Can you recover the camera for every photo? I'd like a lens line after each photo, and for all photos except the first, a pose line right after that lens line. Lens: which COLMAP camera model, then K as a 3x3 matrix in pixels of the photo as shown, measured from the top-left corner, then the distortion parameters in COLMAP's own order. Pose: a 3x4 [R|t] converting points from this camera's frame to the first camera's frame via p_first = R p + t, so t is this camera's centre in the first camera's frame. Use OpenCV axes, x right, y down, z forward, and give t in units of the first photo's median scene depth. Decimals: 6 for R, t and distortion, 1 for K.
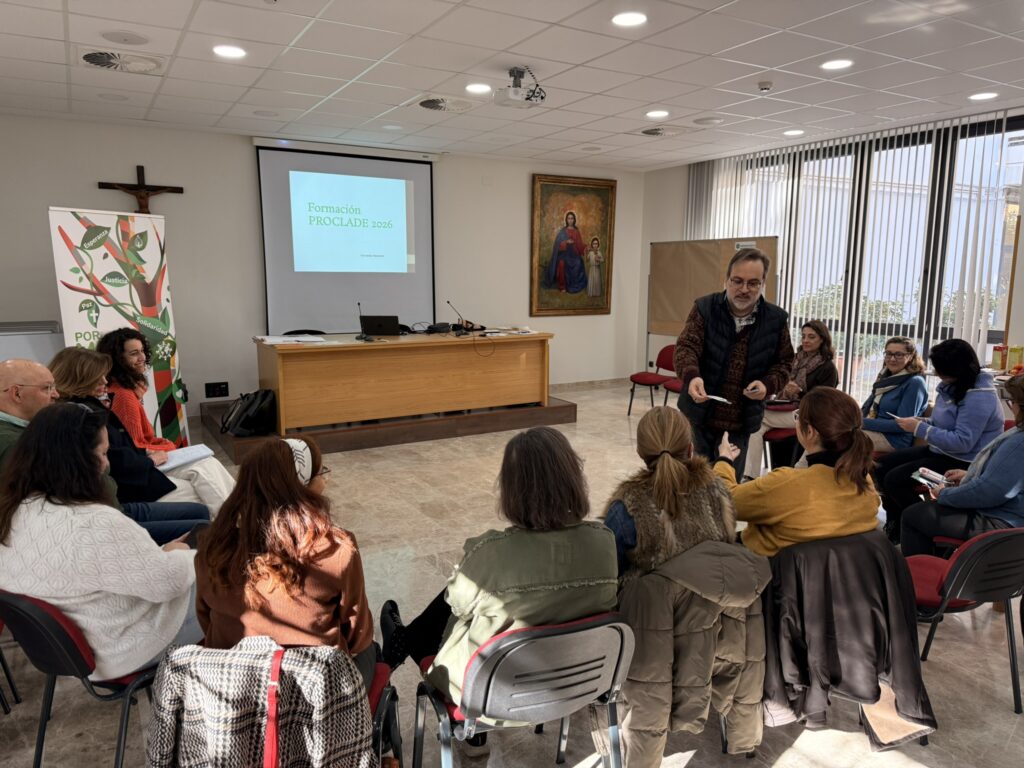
lens RADIAL K [[728.9, 0, 498.3], [0, 728.9, 386.4], [0, 0, 1]] dist [0.040332, 0.007936]
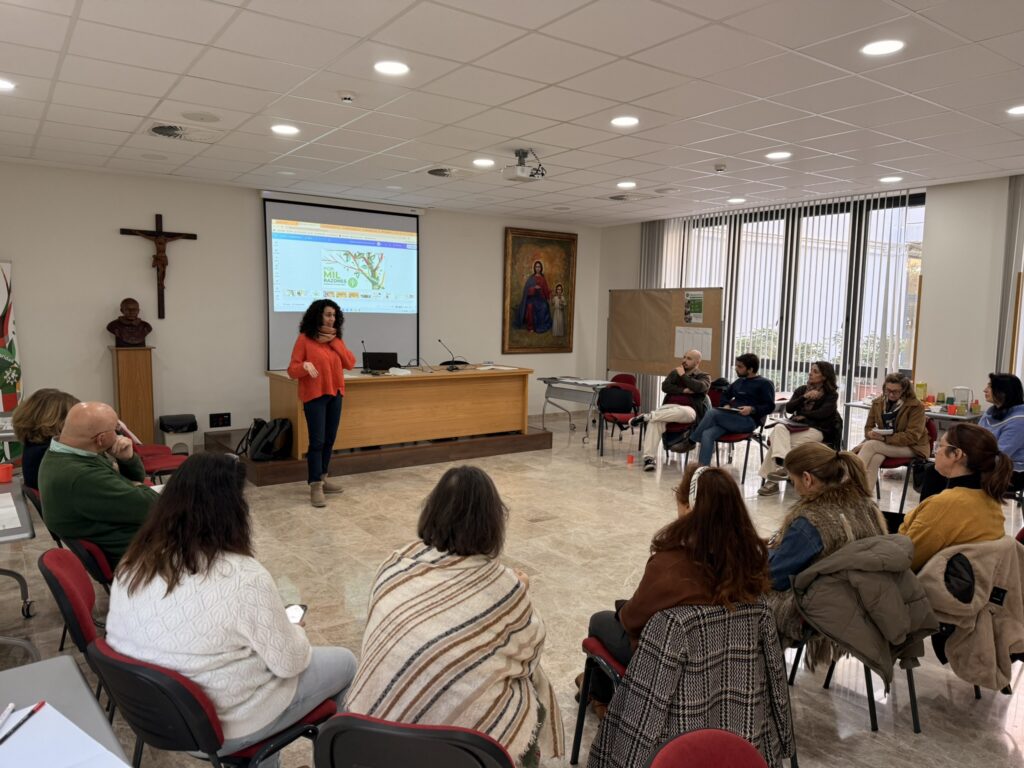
lens RADIAL K [[724.5, 0, 493.9], [0, 724.5, 386.8], [0, 0, 1]] dist [0.090162, -0.005548]
pose [[0.996122, 0.003760, 0.087902, -0.084383], [0.000513, 0.998821, -0.048537, 0.009092], [-0.087981, 0.048394, 0.994946, -0.115403]]
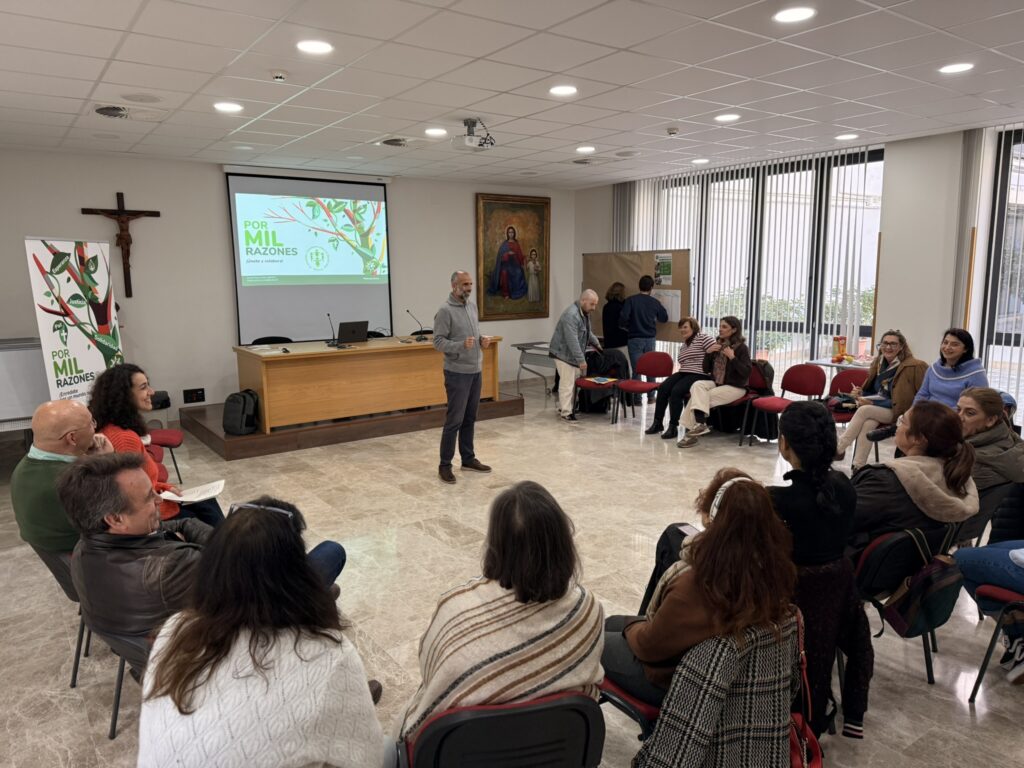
lens RADIAL K [[730.8, 0, 496.5], [0, 730.8, 382.6], [0, 0, 1]] dist [0.071889, -0.003991]
pose [[0.995868, -0.030239, 0.085624, -0.032987], [0.030697, 0.999521, -0.004031, 0.003207], [-0.085461, 0.006642, 0.996319, -0.139197]]
